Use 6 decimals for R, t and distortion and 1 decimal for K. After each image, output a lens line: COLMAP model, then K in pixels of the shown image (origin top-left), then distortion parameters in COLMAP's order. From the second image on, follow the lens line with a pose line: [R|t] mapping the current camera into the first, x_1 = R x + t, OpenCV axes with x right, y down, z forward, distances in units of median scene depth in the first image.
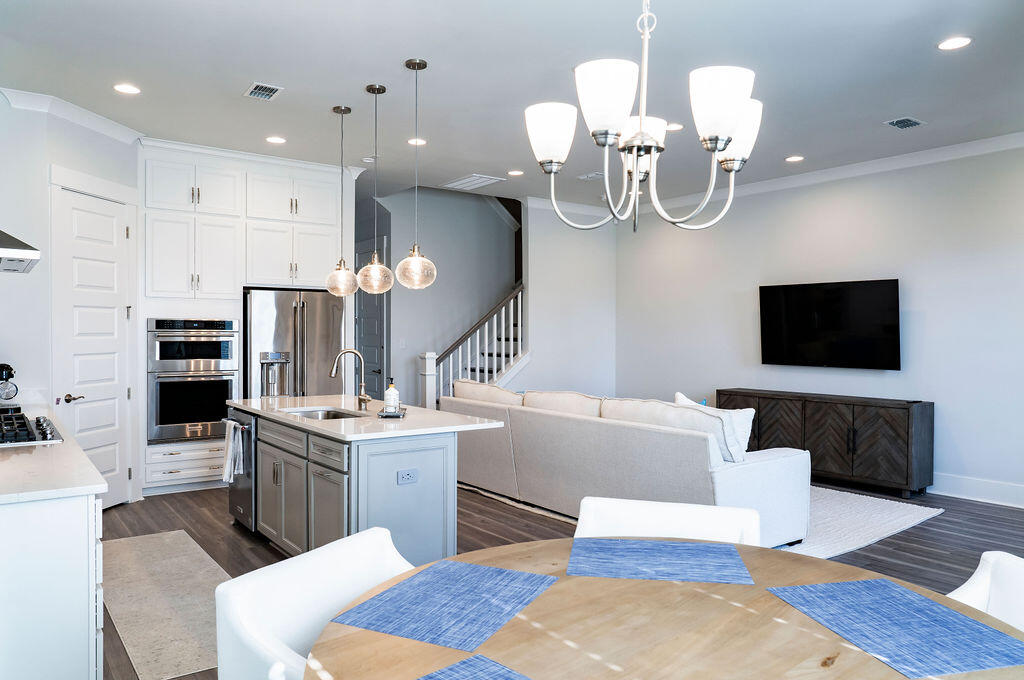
lens RADIAL K [[709.7, 0, 479.5], [0, 709.7, 345.1], [0, 0, 1]] dist [-0.038965, 0.023736]
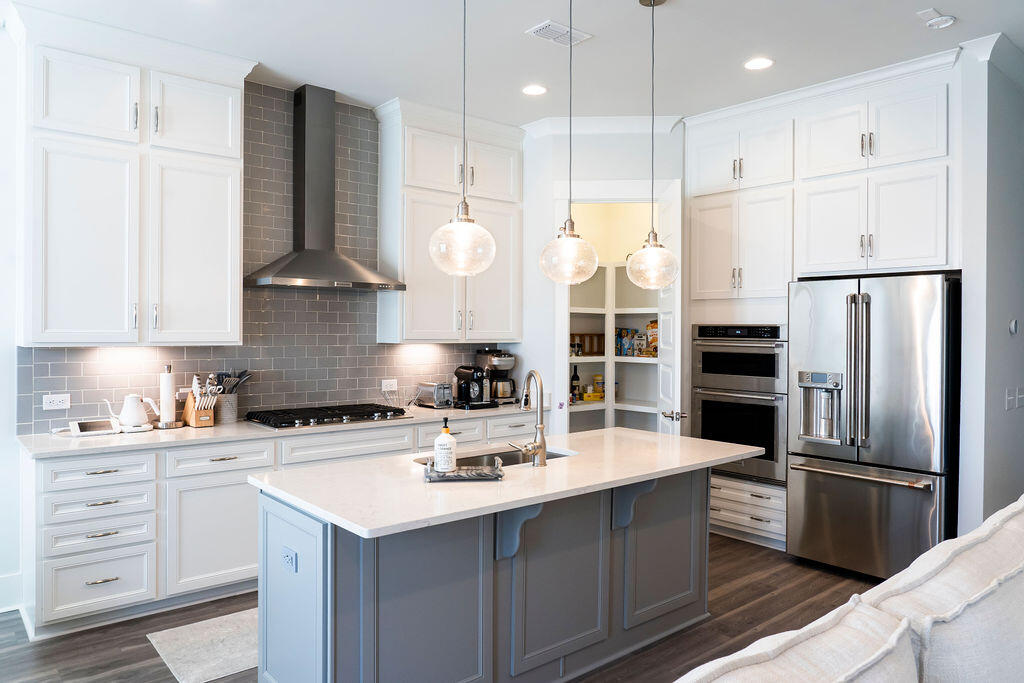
lens RADIAL K [[709.7, 0, 513.5], [0, 709.7, 339.5], [0, 0, 1]] dist [-0.038965, 0.023736]
pose [[0.091098, 0.009778, -0.995794, 0.362846], [-0.023935, 0.999684, 0.007626, -0.020147], [0.995554, 0.023139, 0.091303, 0.673210]]
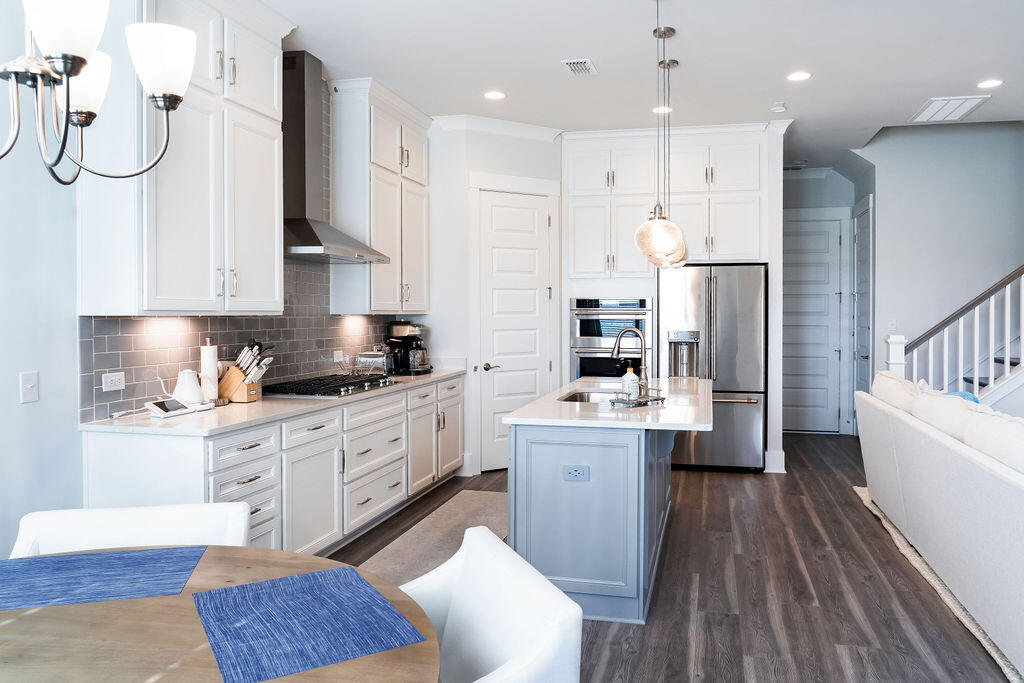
lens RADIAL K [[709.7, 0, 565.3], [0, 709.7, 326.3], [0, 0, 1]] dist [-0.038965, 0.023736]
pose [[0.667665, 0.010817, -0.744383, 0.330470], [-0.010874, 0.999929, 0.004777, 0.000517], [0.744382, 0.004904, 0.667736, 0.250025]]
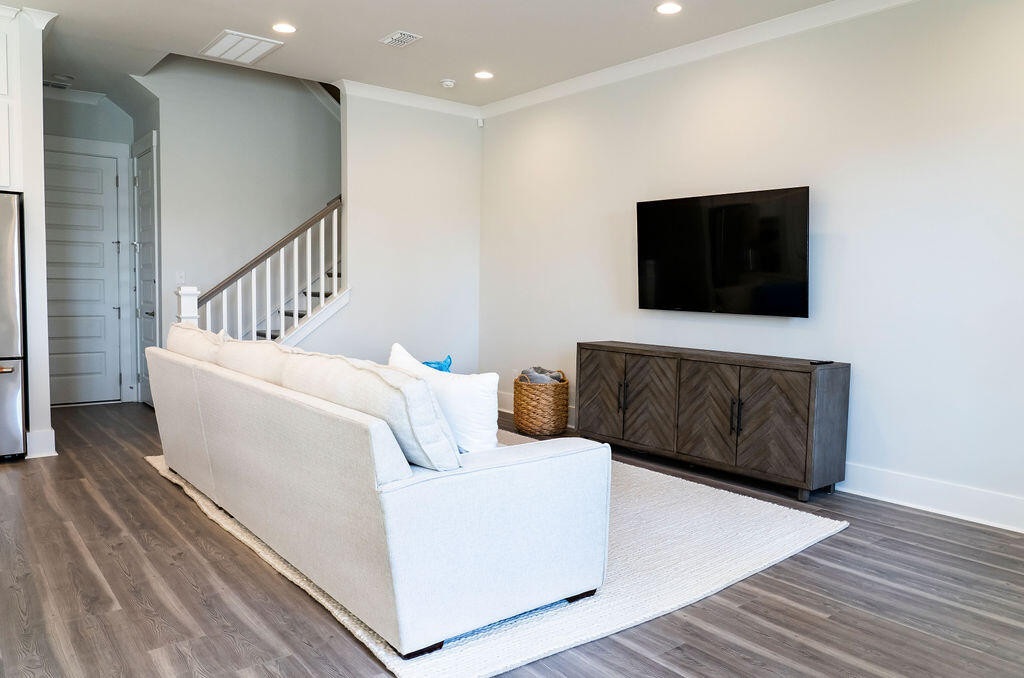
lens RADIAL K [[709.7, 0, 517.3], [0, 709.7, 331.5], [0, 0, 1]] dist [-0.038965, 0.023736]
pose [[0.998147, 0.011848, 0.059686, 0.276085], [-0.014561, 0.998871, 0.045223, 0.022987], [-0.059083, -0.046008, 0.997192, 0.321645]]
